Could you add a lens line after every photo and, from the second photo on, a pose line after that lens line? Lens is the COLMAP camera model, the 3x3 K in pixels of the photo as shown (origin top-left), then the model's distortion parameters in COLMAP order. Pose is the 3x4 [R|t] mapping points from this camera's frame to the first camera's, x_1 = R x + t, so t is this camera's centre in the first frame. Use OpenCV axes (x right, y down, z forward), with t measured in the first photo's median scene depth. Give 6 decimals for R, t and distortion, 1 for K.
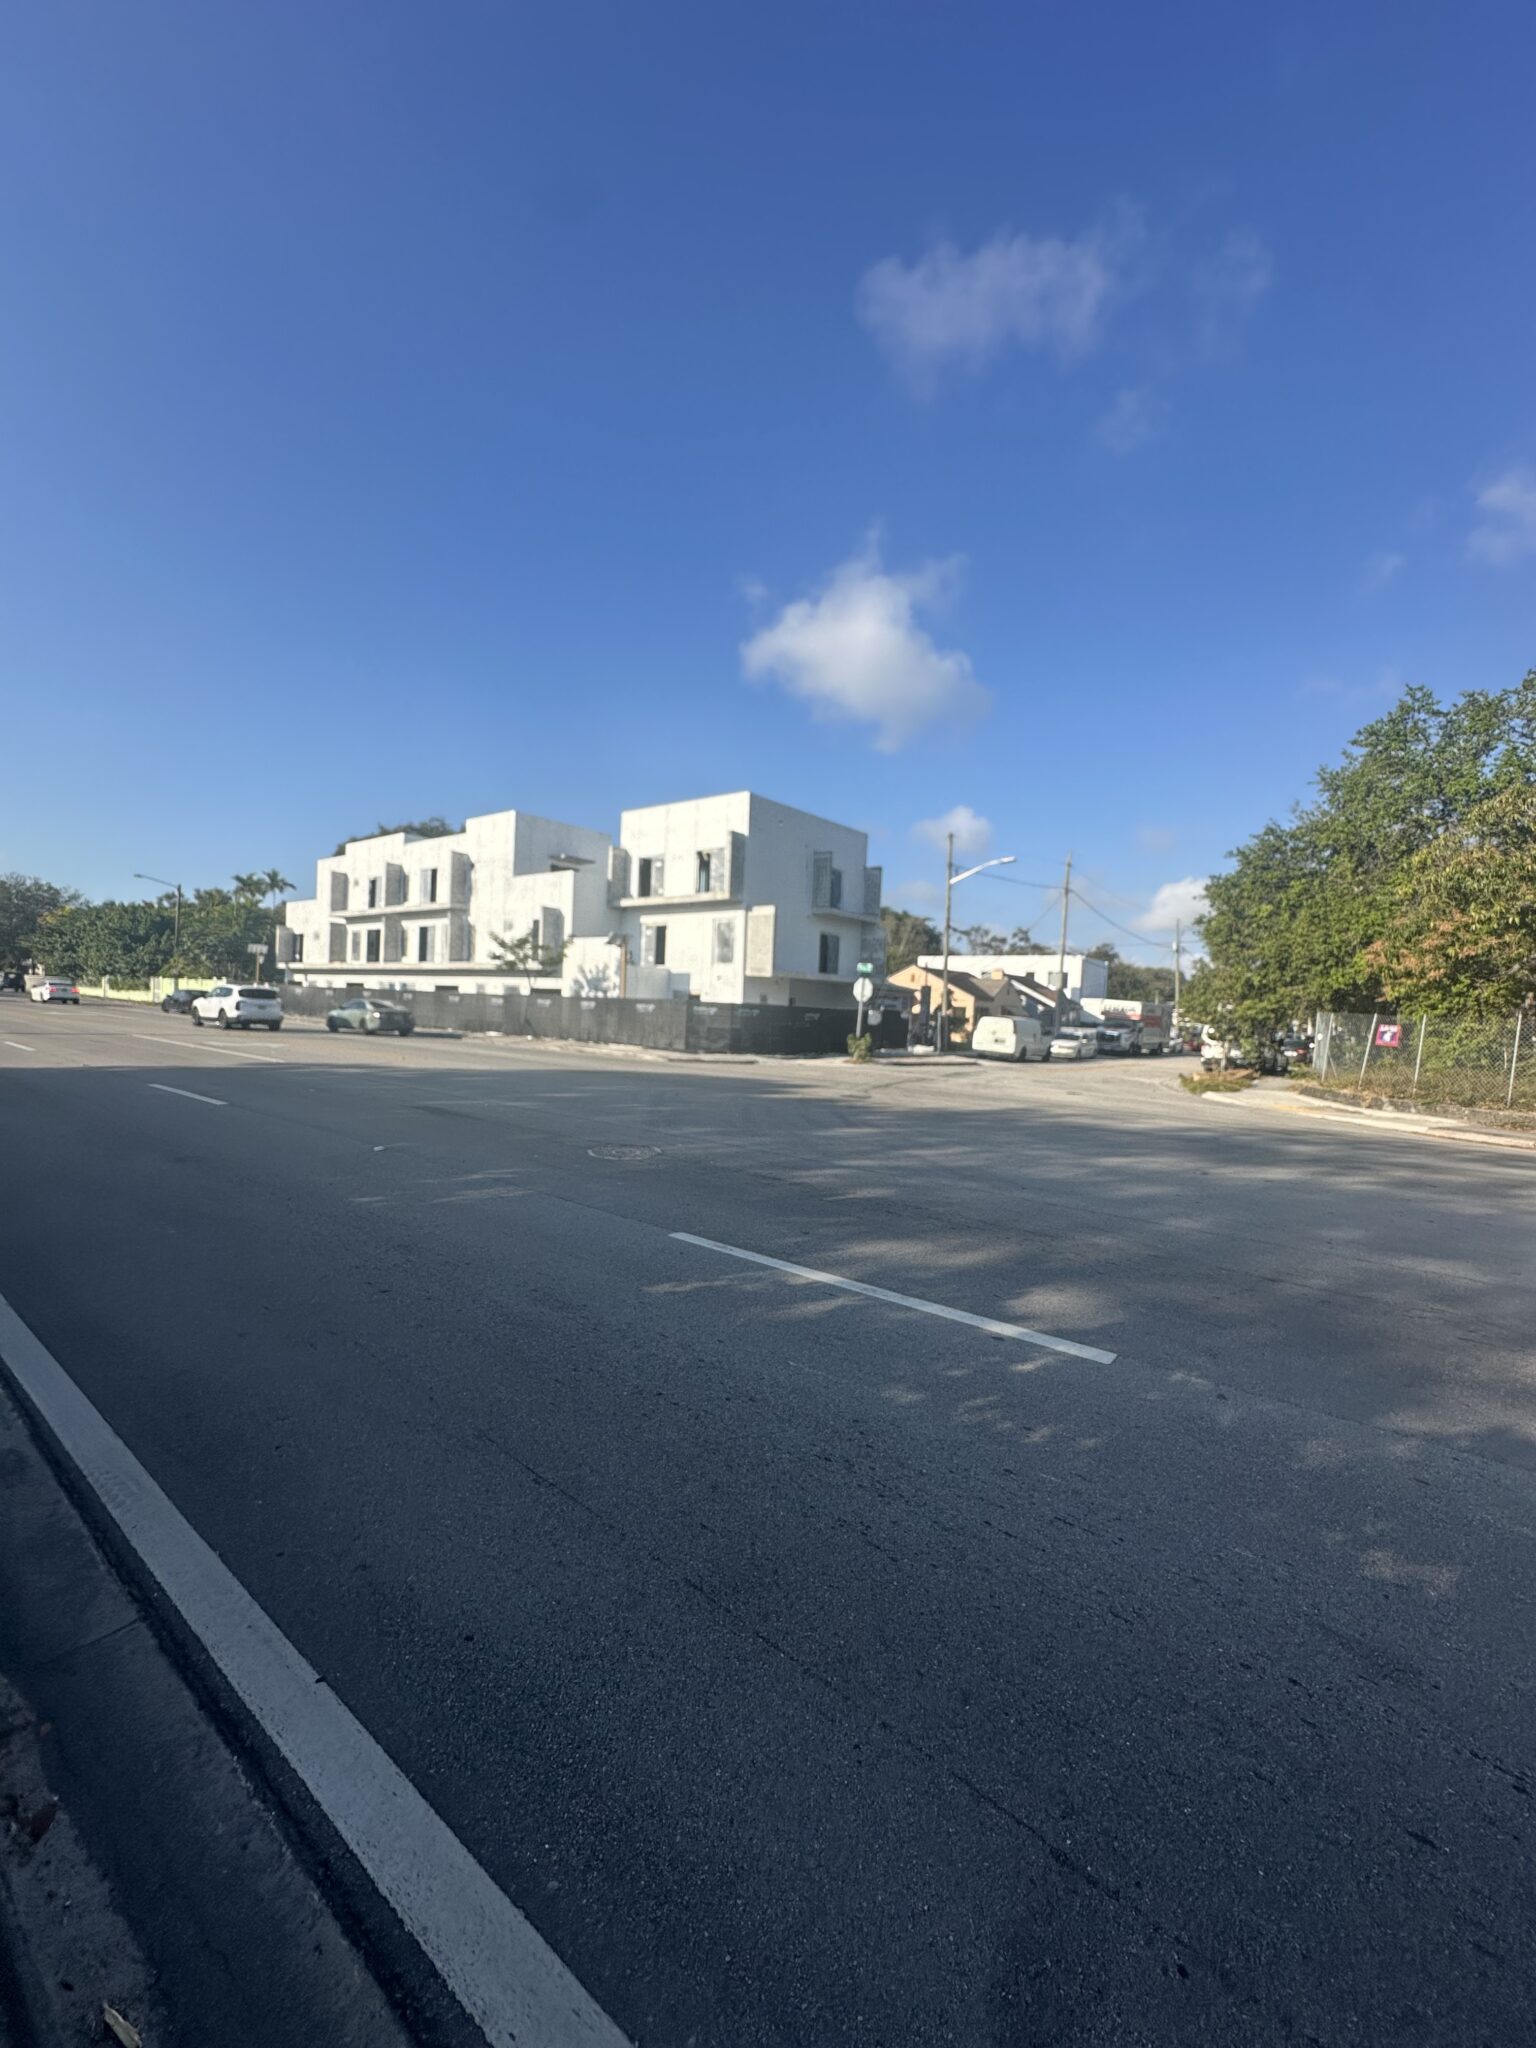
lens RADIAL K [[828.1, 0, 770.9], [0, 828.1, 1025.4], [0, 0, 1]] dist [0.000021, 0.000420]
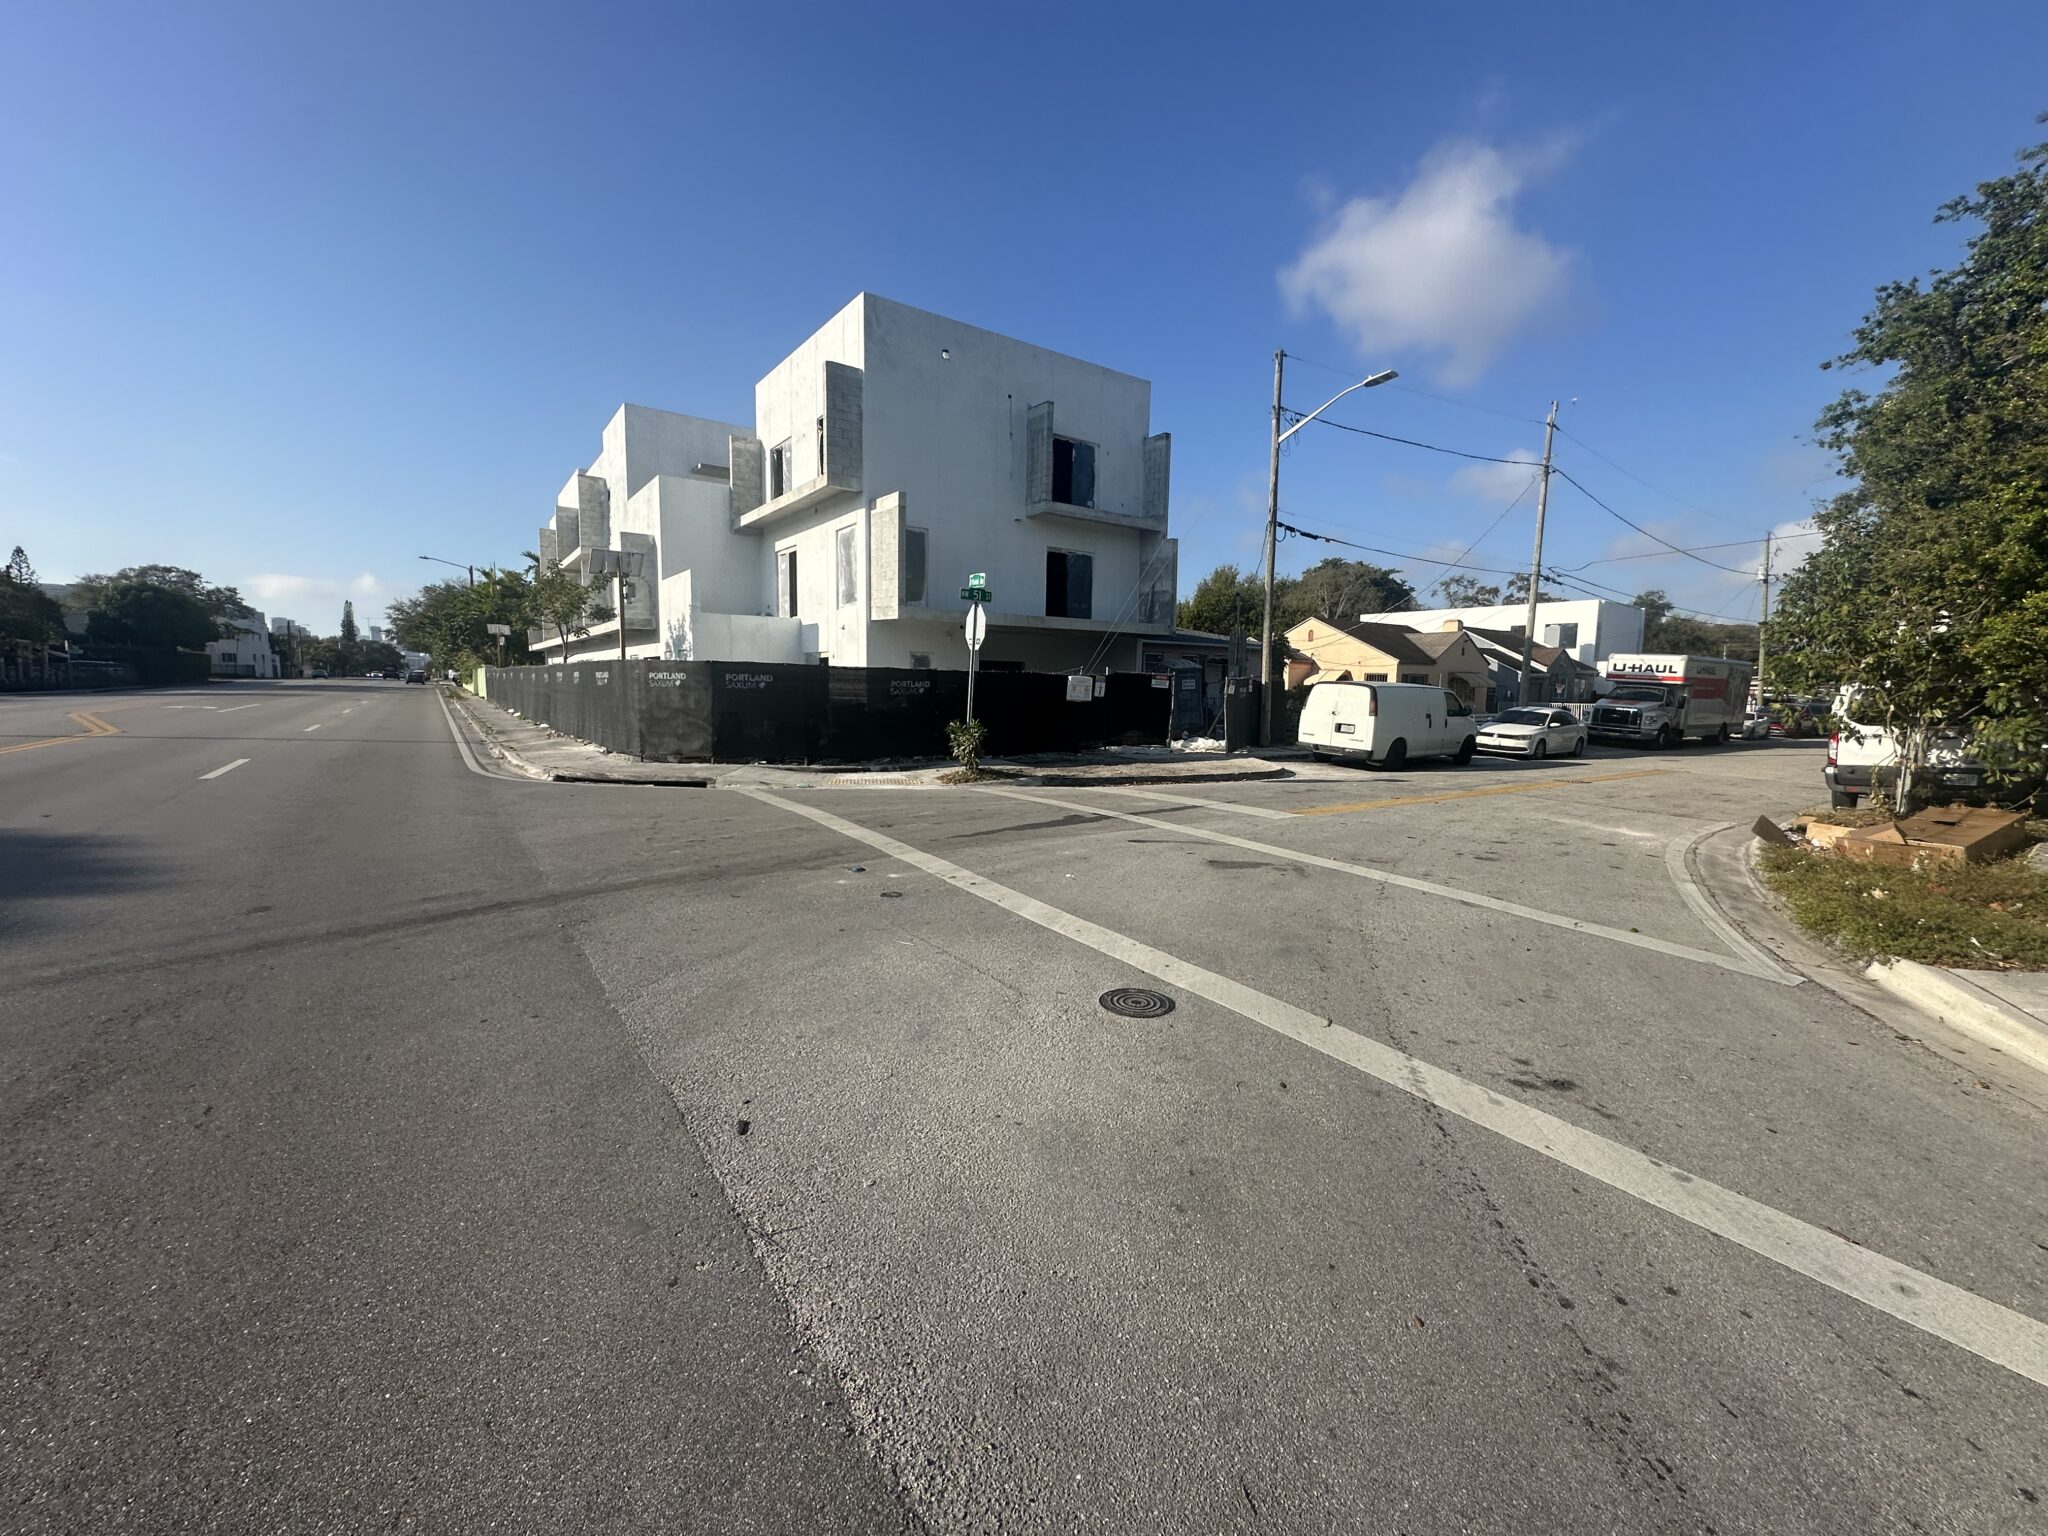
lens RADIAL K [[828.1, 0, 1022.9], [0, 828.1, 770.6], [0, 0, 1]] dist [0.000021, 0.000420]
pose [[0.963653, 0.002542, -0.267146, 0.200719], [0.017142, 0.997306, 0.071322, 0.004618], [0.266607, -0.073309, 0.961013, 0.407138]]
